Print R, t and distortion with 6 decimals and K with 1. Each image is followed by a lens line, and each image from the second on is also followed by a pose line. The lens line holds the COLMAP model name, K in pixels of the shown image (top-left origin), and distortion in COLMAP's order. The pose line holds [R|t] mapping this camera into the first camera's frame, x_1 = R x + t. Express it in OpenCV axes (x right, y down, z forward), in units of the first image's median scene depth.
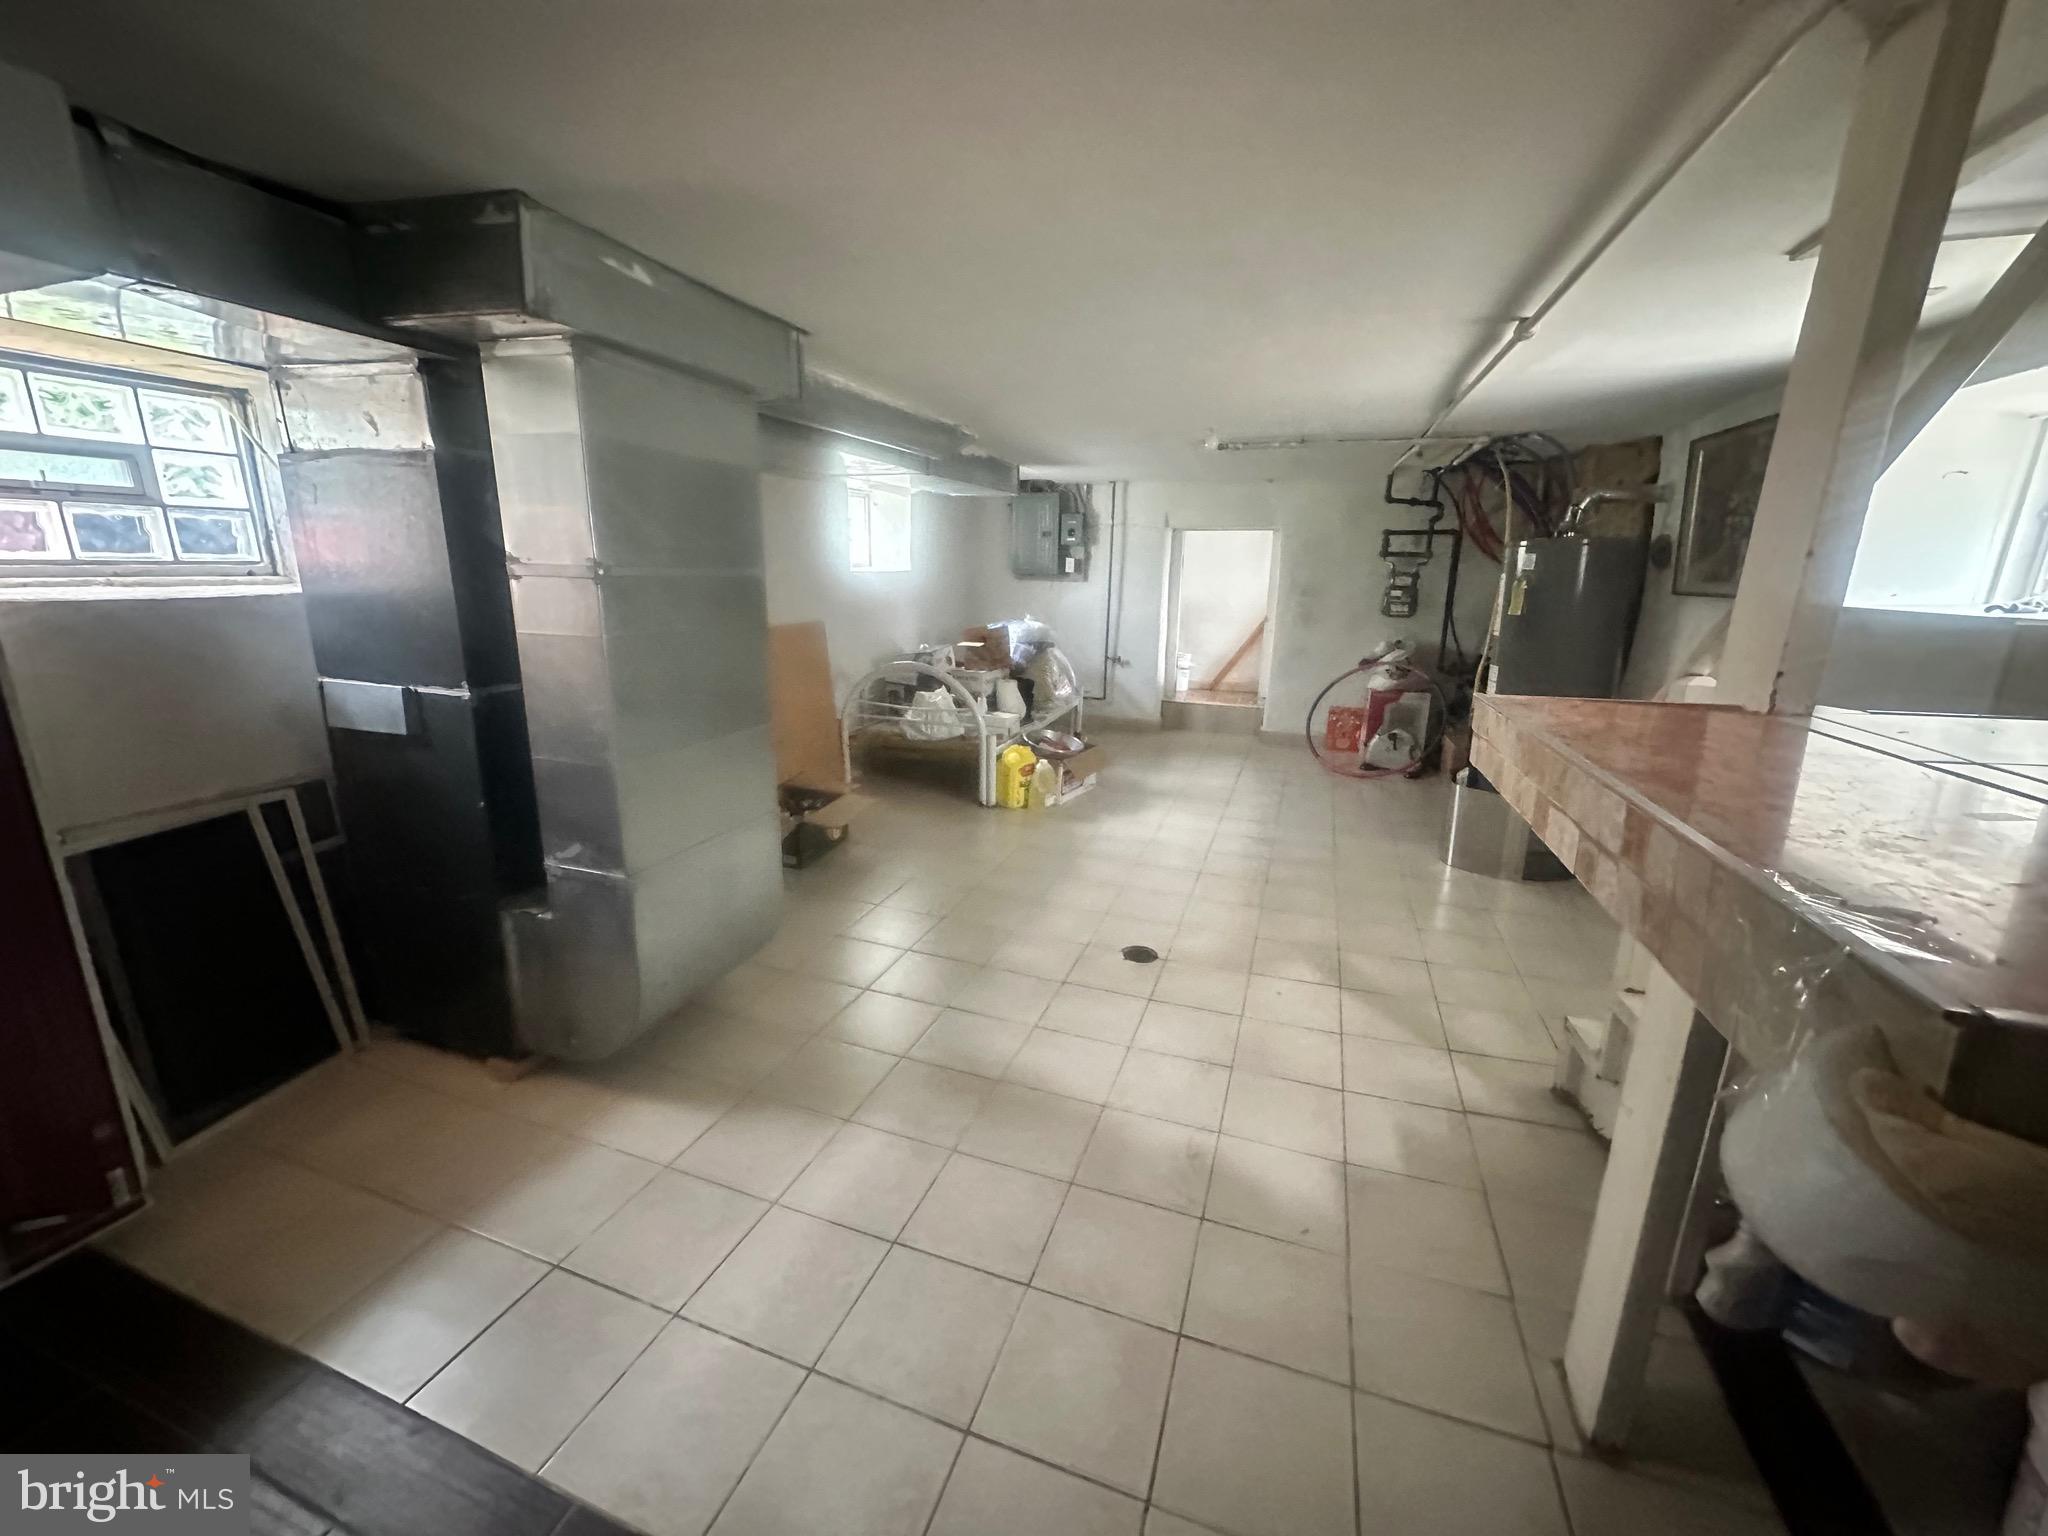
lens RADIAL K [[820.9, 0, 1026.4], [0, 820.9, 763.2], [0, 0, 1]] dist [0.016497, 0.000218]
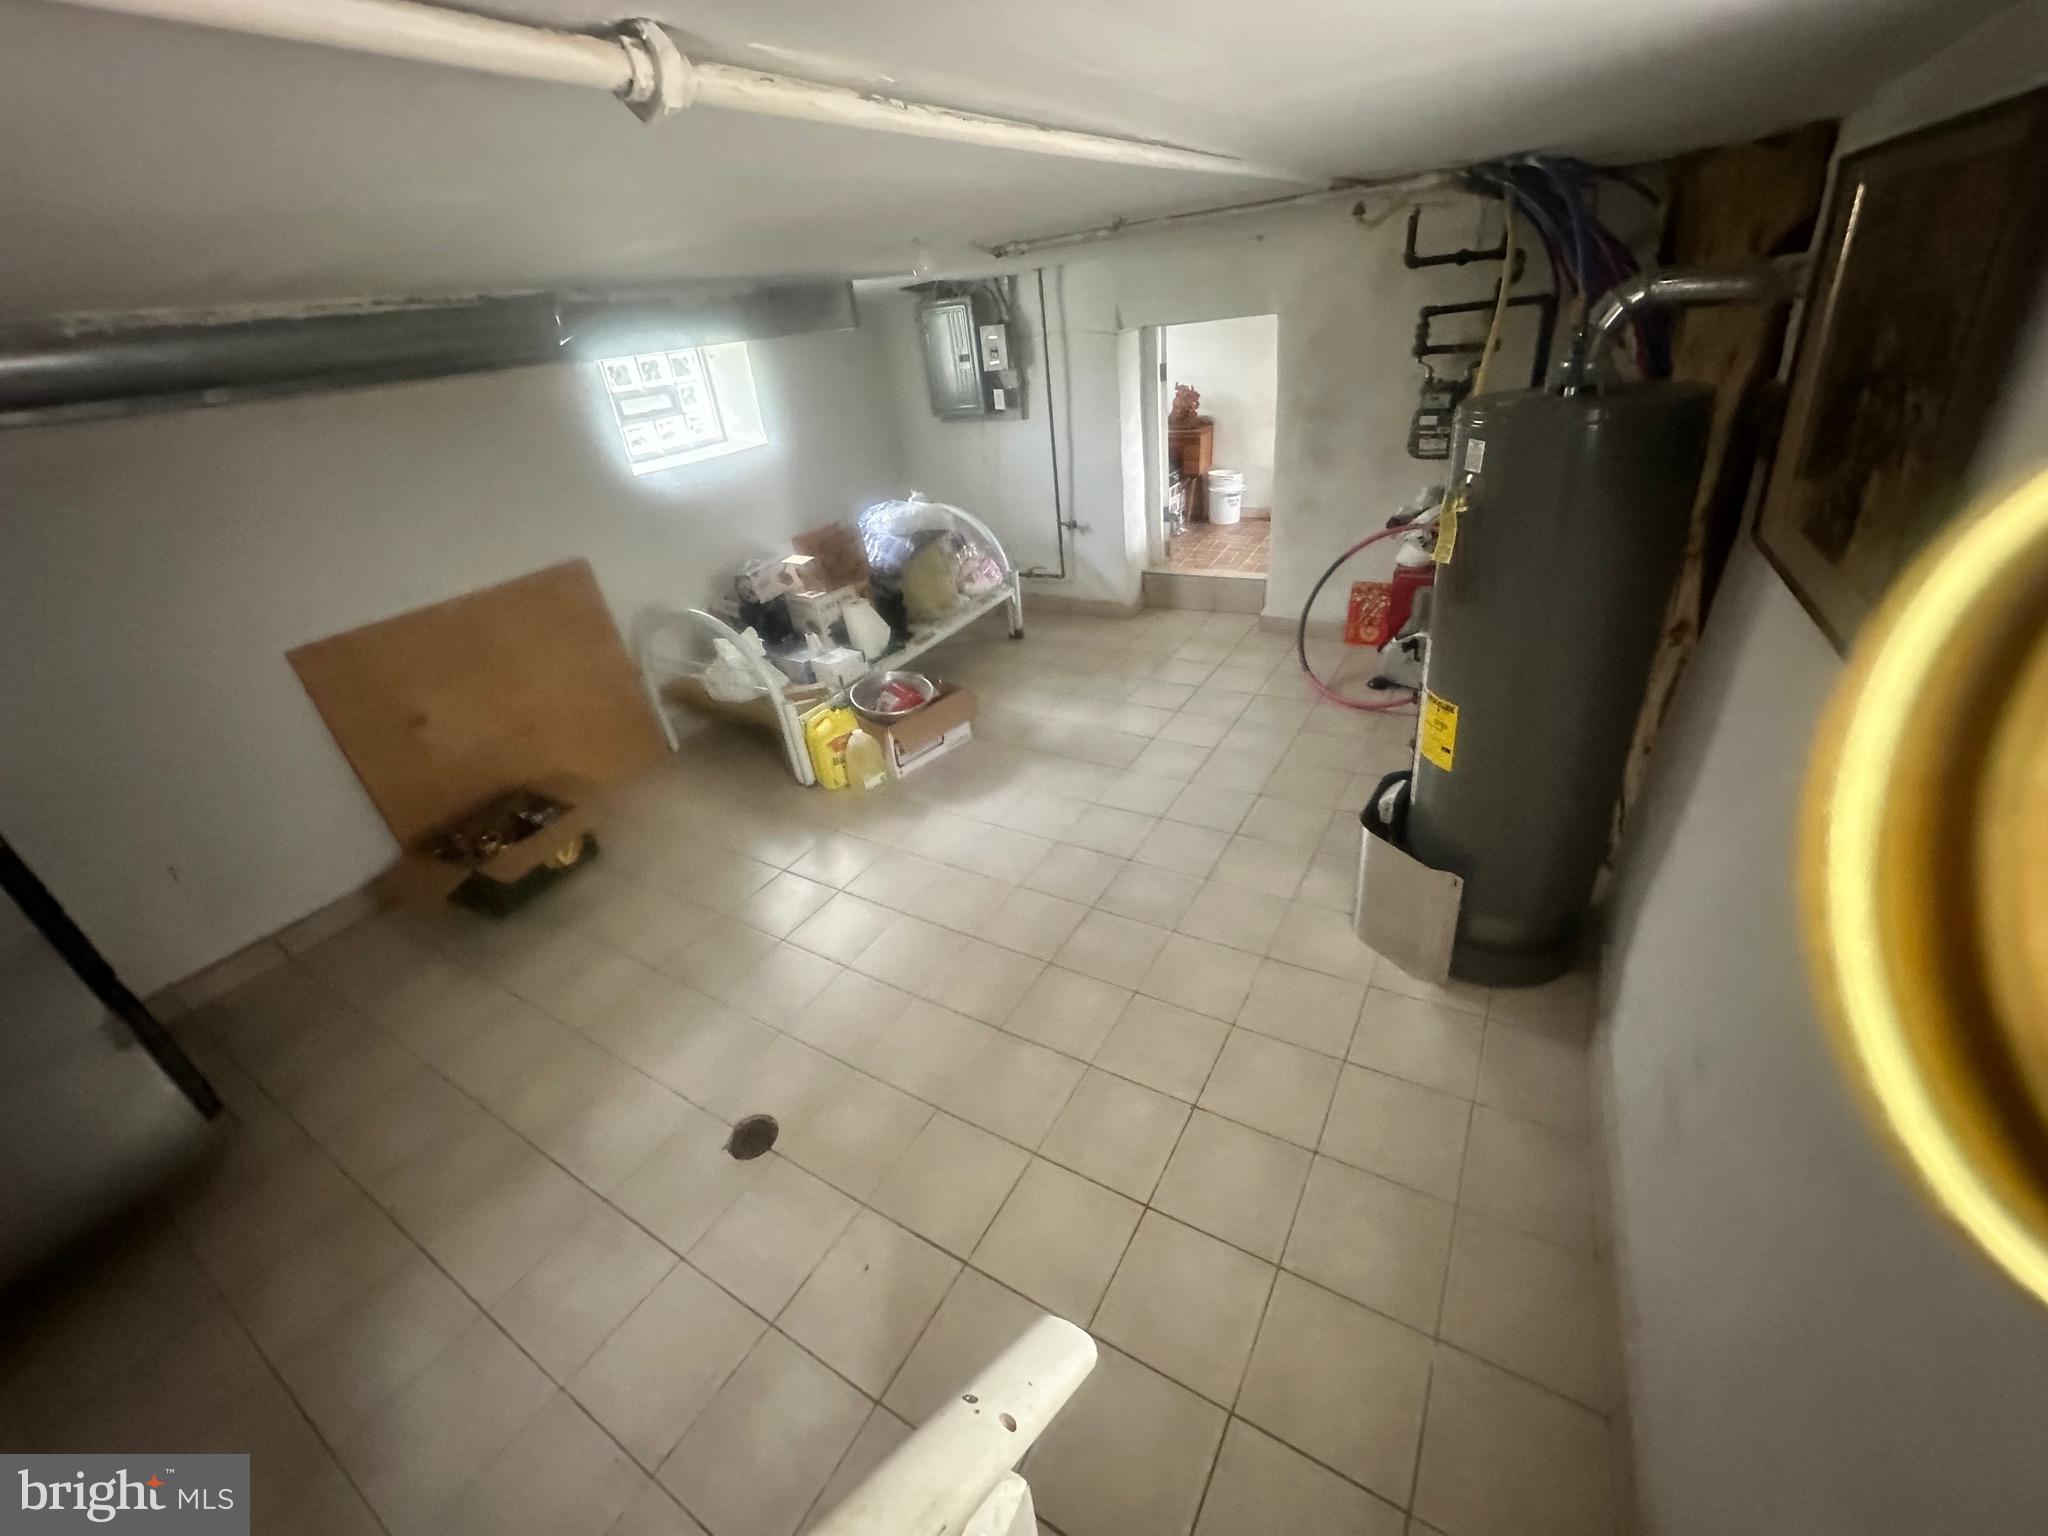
lens RADIAL K [[820.9, 0, 1018.2], [0, 820.9, 762.2], [0, 0, 1]] dist [0.016497, 0.000218]
pose [[0.971423, -0.003030, -0.237334, 0.285806], [0.065469, 0.964549, 0.255655, -0.132812], [0.228146, -0.263888, 0.937183, 0.255489]]
